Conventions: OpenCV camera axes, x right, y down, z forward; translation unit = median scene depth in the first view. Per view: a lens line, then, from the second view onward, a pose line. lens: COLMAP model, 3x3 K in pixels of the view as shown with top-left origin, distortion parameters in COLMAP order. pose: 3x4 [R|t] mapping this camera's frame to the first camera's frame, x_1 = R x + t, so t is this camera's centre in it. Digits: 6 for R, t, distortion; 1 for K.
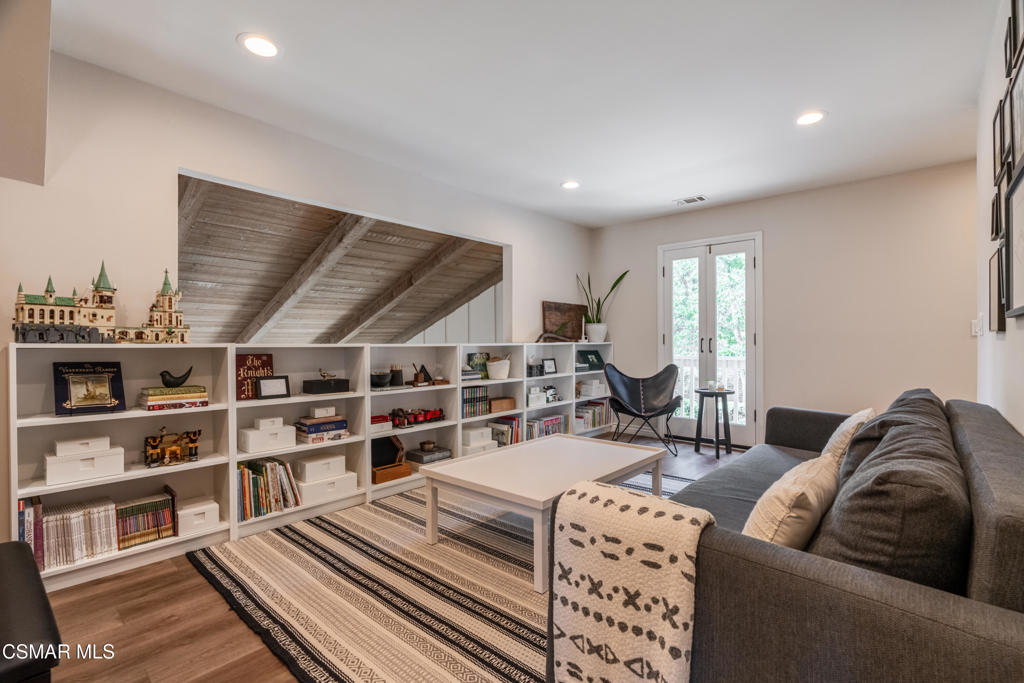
lens RADIAL K [[464.4, 0, 514.0], [0, 464.4, 344.9], [0, 0, 1]] dist [-0.000218, 0.000274]
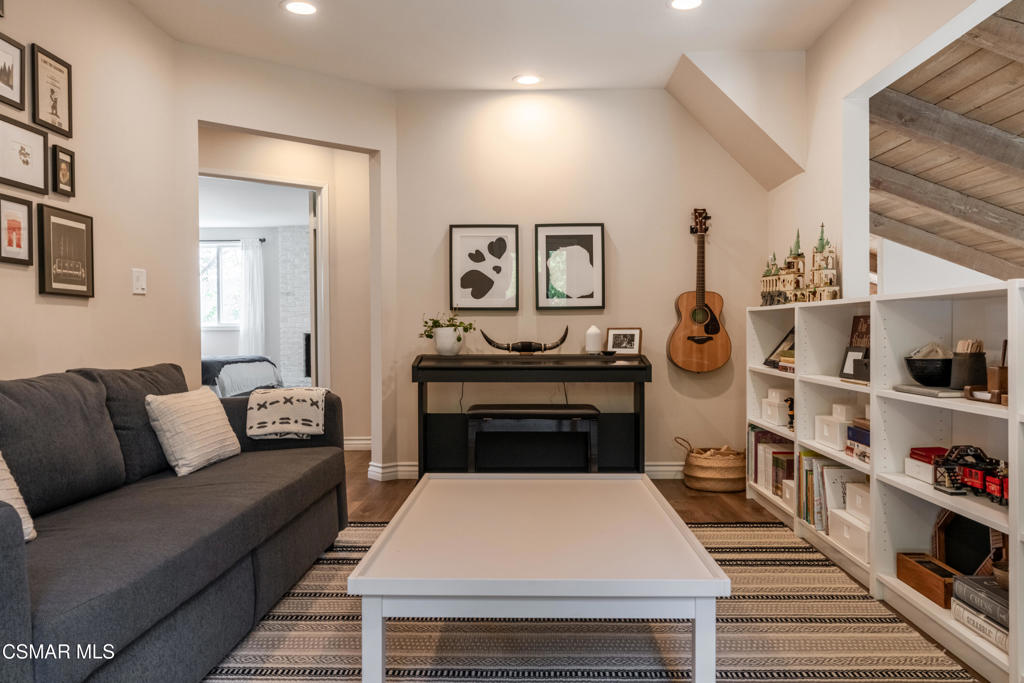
lens RADIAL K [[760.5, 0, 513.3], [0, 760.5, 340.3], [0, 0, 1]] dist [-0.001190, -0.000442]
pose [[-0.760843, 0.016122, -0.648736, 0.633501], [0.007940, 0.999848, 0.015535, 0.037242], [0.648888, 0.006668, -0.760855, 1.587023]]
